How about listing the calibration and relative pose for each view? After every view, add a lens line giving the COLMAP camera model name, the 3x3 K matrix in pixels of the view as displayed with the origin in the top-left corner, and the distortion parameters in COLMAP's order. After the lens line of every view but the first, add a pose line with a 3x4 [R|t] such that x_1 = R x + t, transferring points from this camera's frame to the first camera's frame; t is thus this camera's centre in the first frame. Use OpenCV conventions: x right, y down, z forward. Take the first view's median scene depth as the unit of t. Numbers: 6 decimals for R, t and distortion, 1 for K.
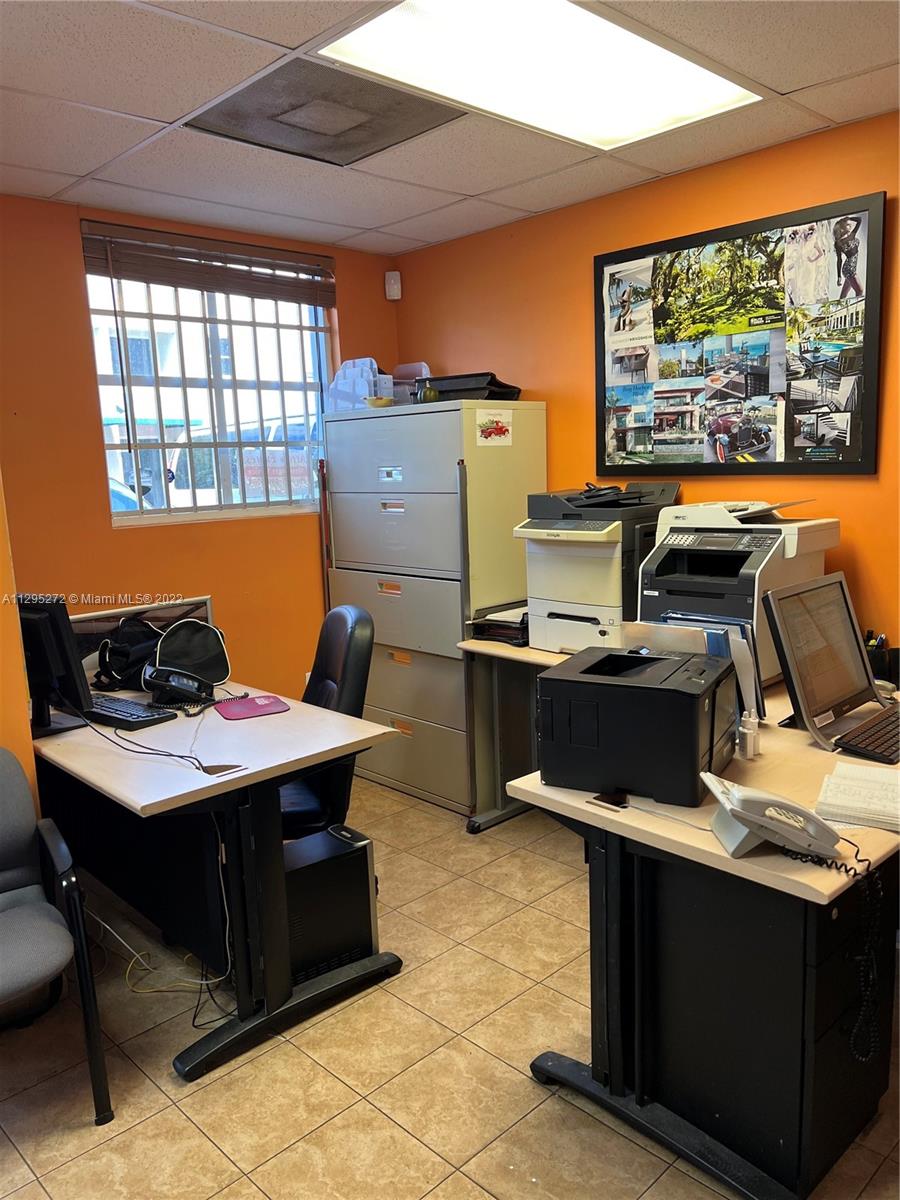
lens RADIAL K [[899.0, 0, 449.1], [0, 899.0, 610.6], [0, 0, 1]] dist [0.050661, -0.067407]
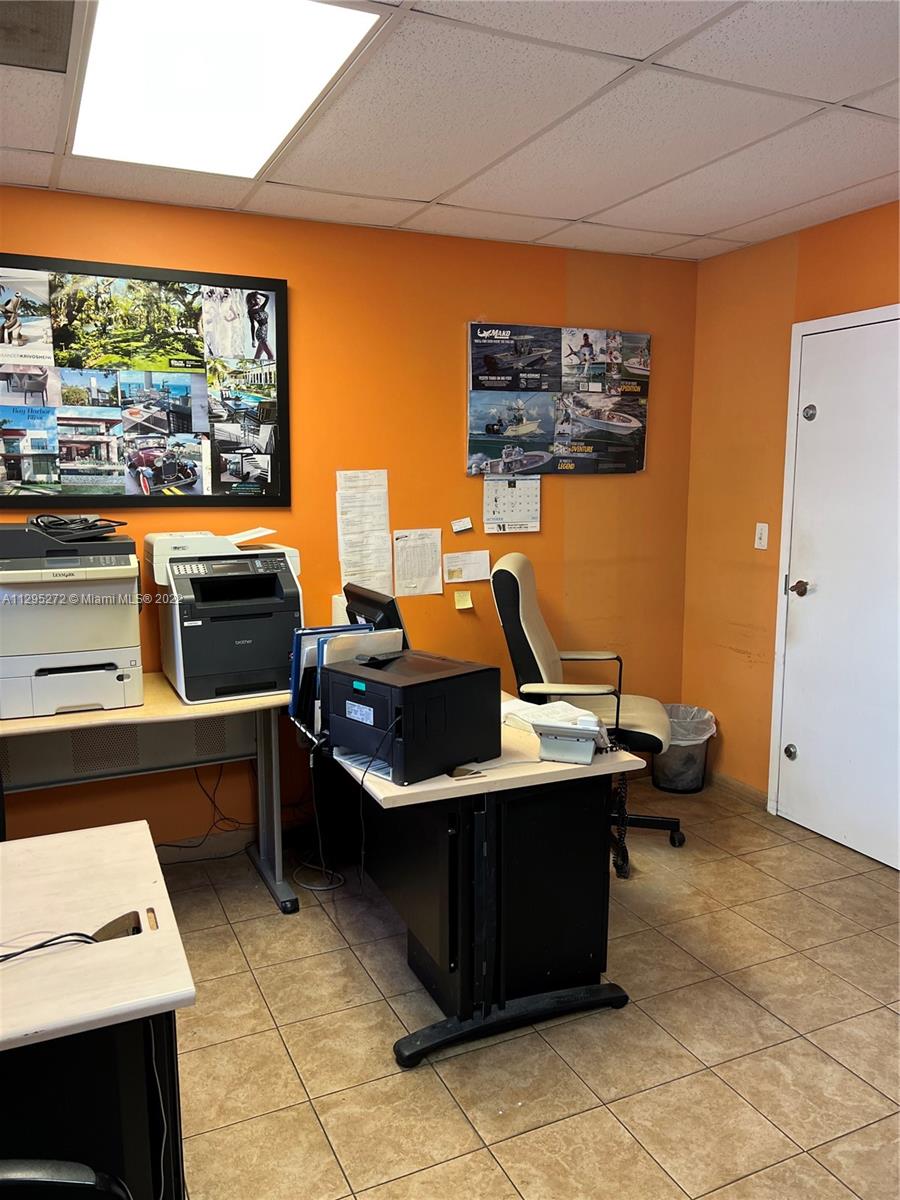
lens RADIAL K [[899.0, 0, 450.4], [0, 899.0, 608.6], [0, 0, 1]] dist [0.050661, -0.067407]
pose [[0.328328, -0.105496, 0.938654, -0.587177], [0.151503, 0.986759, 0.057909, -0.047744], [-0.932334, 0.123196, 0.339964, 0.374664]]
